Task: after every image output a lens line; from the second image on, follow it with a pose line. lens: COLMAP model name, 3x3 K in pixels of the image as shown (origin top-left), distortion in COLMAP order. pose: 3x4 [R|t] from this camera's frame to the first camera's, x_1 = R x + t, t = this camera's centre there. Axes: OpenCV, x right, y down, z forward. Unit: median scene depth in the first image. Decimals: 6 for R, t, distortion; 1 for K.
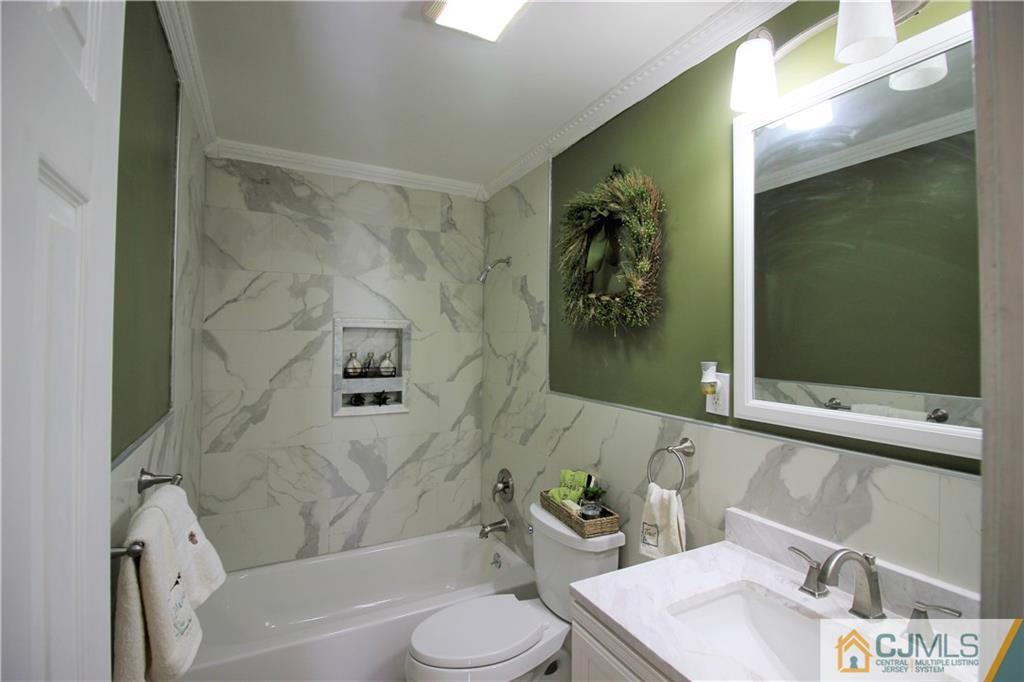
lens RADIAL K [[470.9, 0, 505.5], [0, 470.9, 332.1], [0, 0, 1]] dist [-0.024136, -0.003808]
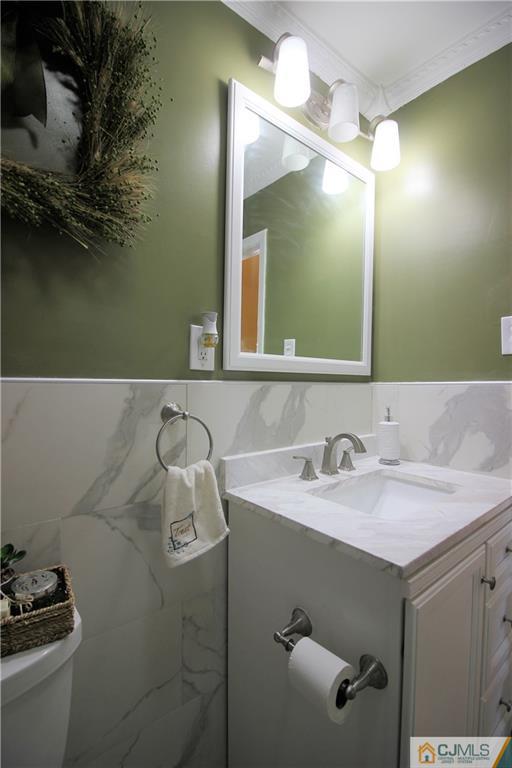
lens RADIAL K [[353.2, 0, 252.8], [0, 353.2, 384.5], [0, 0, 1]] dist [-0.024136, -0.003808]
pose [[-0.217798, -0.015562, 0.975870, -0.203830], [-0.024873, 0.999637, 0.010390, 0.147033], [-0.975677, -0.022010, -0.218106, 0.795960]]
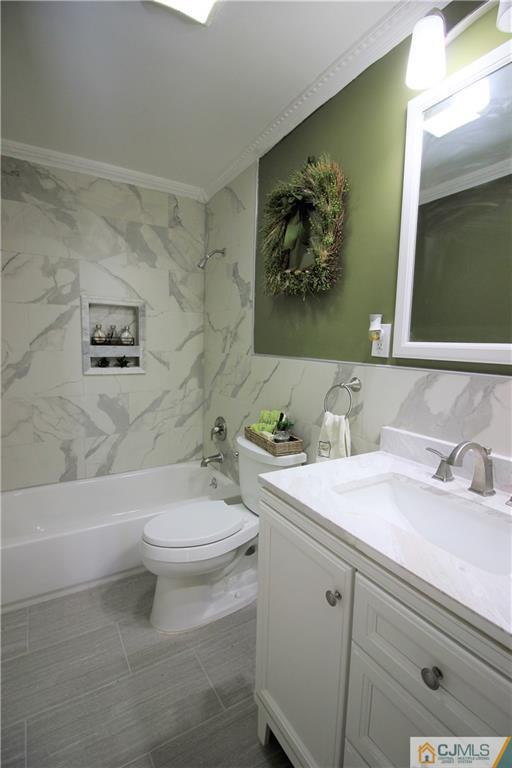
lens RADIAL K [[353.2, 0, 249.0], [0, 353.2, 388.0], [0, 0, 1]] dist [-0.024136, -0.003808]
pose [[0.998436, 0.006203, 0.055565, 0.032772], [-0.014107, 0.989619, 0.143025, 0.096198], [-0.054101, -0.143585, 0.988158, 0.044280]]
